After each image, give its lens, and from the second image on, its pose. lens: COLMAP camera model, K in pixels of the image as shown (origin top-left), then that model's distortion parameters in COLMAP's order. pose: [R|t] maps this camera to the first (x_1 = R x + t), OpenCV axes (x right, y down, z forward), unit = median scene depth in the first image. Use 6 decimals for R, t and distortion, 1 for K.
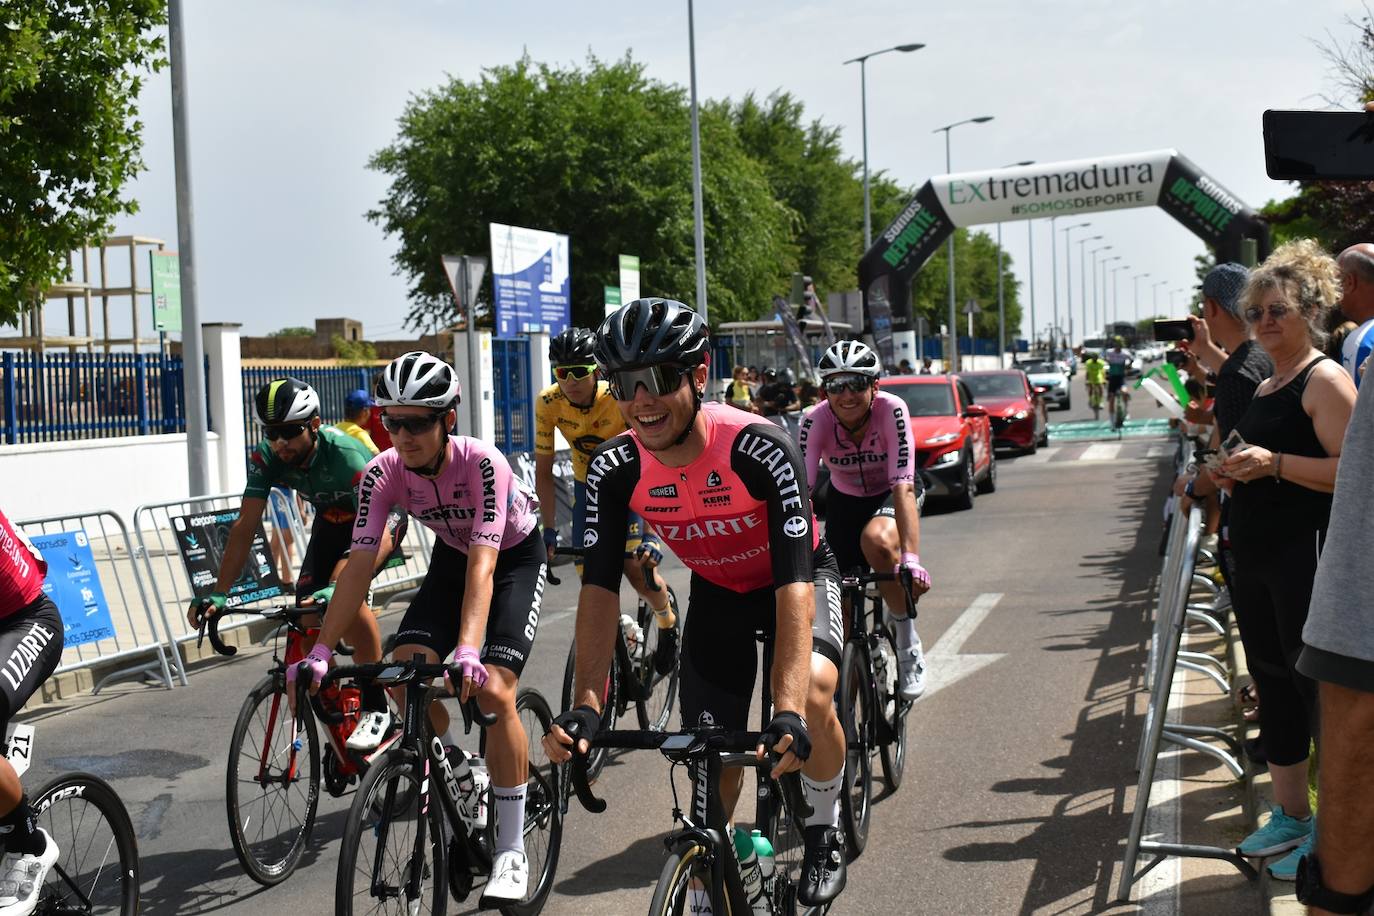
lens RADIAL K [[2016.0, 0, 690.0], [0, 2016.0, 457.3], [0, 0, 1]] dist [-0.014825, -0.004366]
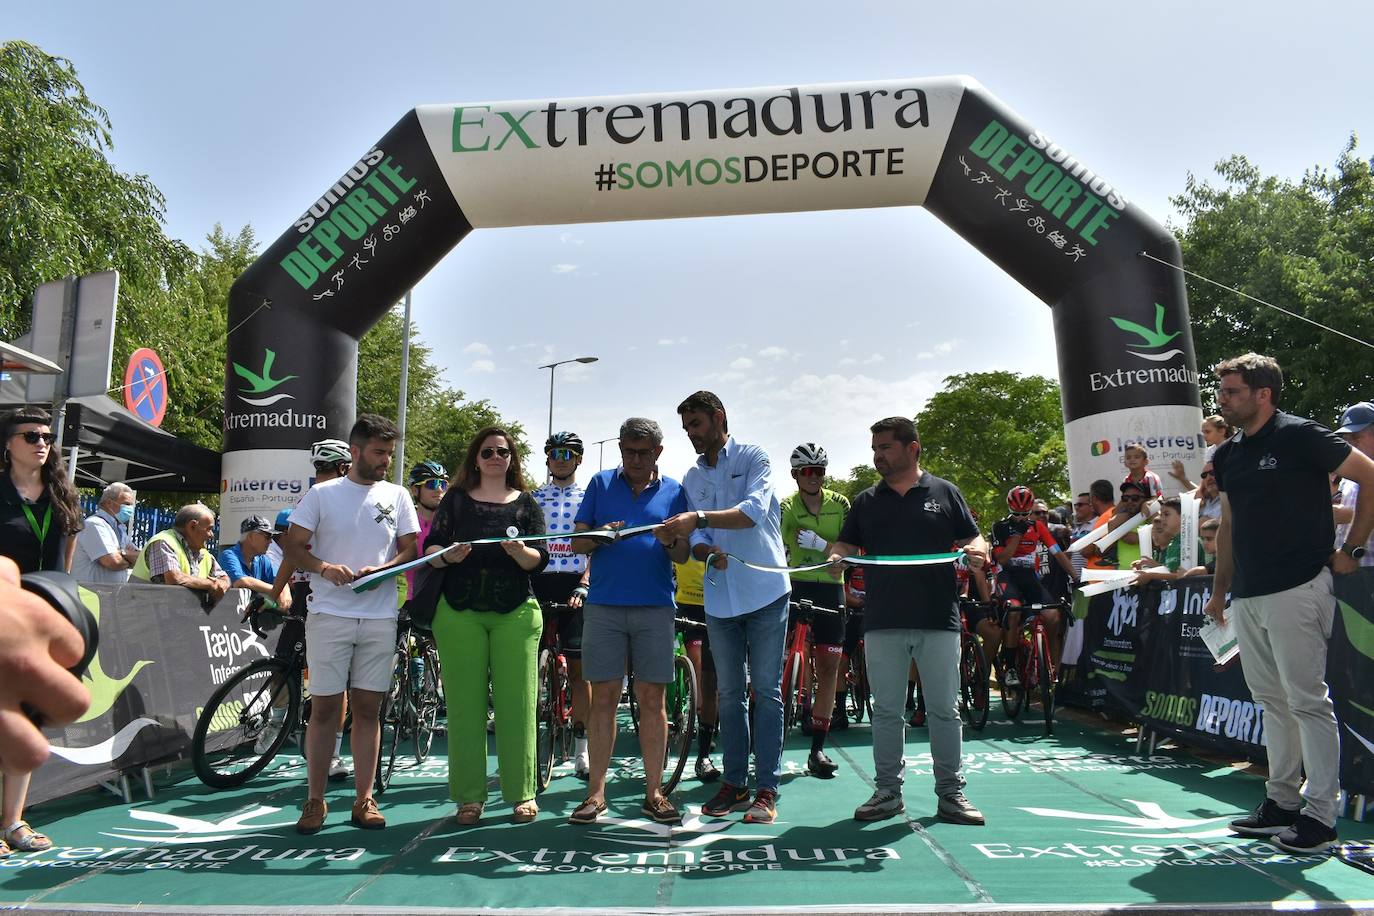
lens RADIAL K [[1125.4, 0, 689.7], [0, 1125.4, 457.9], [0, 0, 1]] dist [-0.003872, 0.006136]
pose [[0.973030, 0.087167, 0.213573, 0.136111], [-0.041679, 0.977052, -0.208883, -0.017136], [-0.226880, 0.194348, 0.954335, 0.797561]]
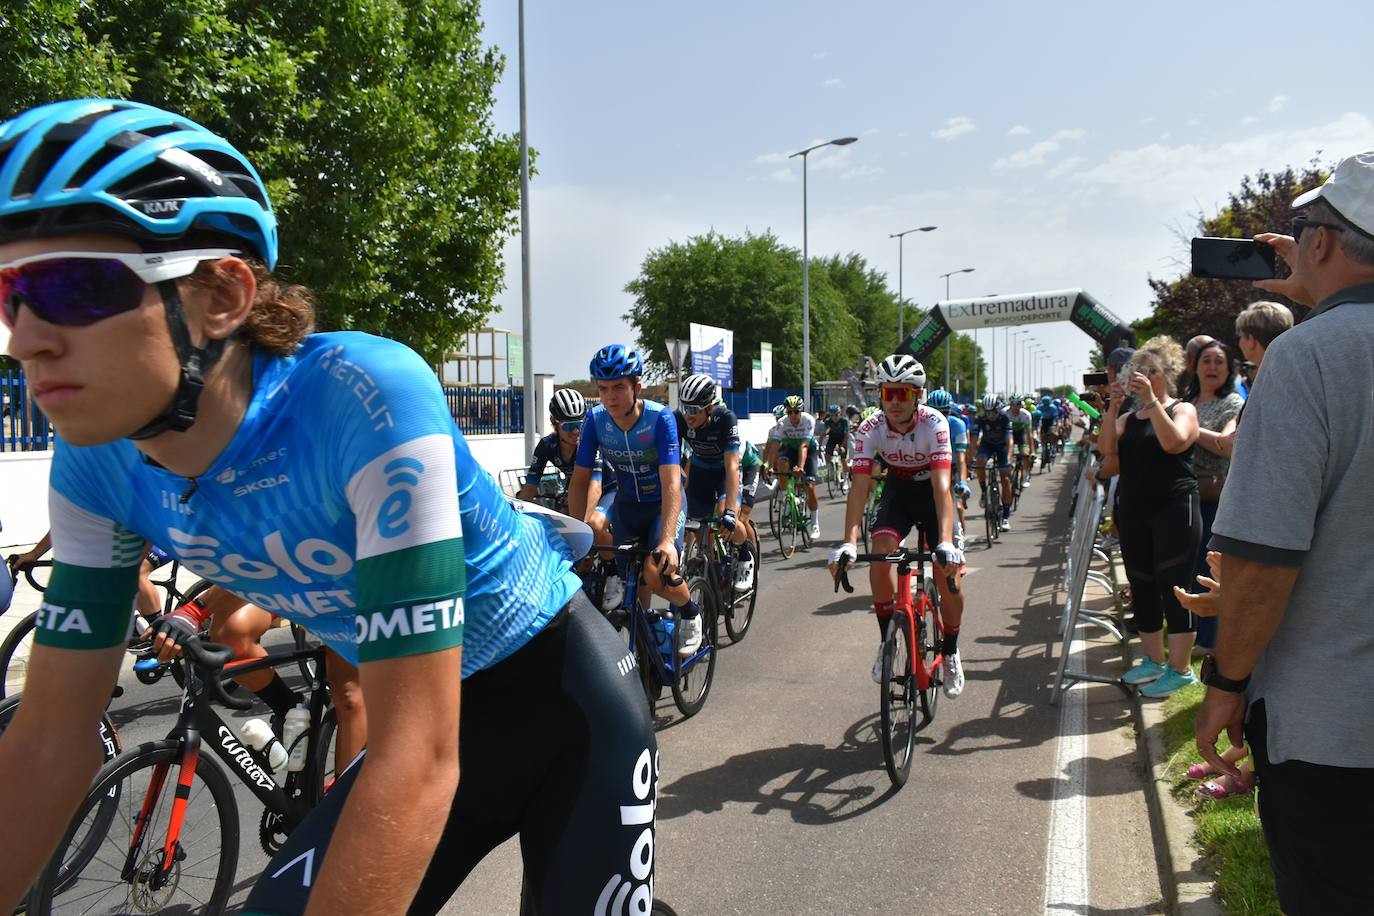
lens RADIAL K [[1123.0, 0, 688.8], [0, 1123.0, 459.1], [0, 0, 1]] dist [-0.004393, 0.005953]
pose [[0.995462, 0.029790, -0.090378, -0.005617], [-0.029763, 0.999556, 0.001650, 0.003859], [0.090387, 0.001047, 0.995906, -0.001494]]
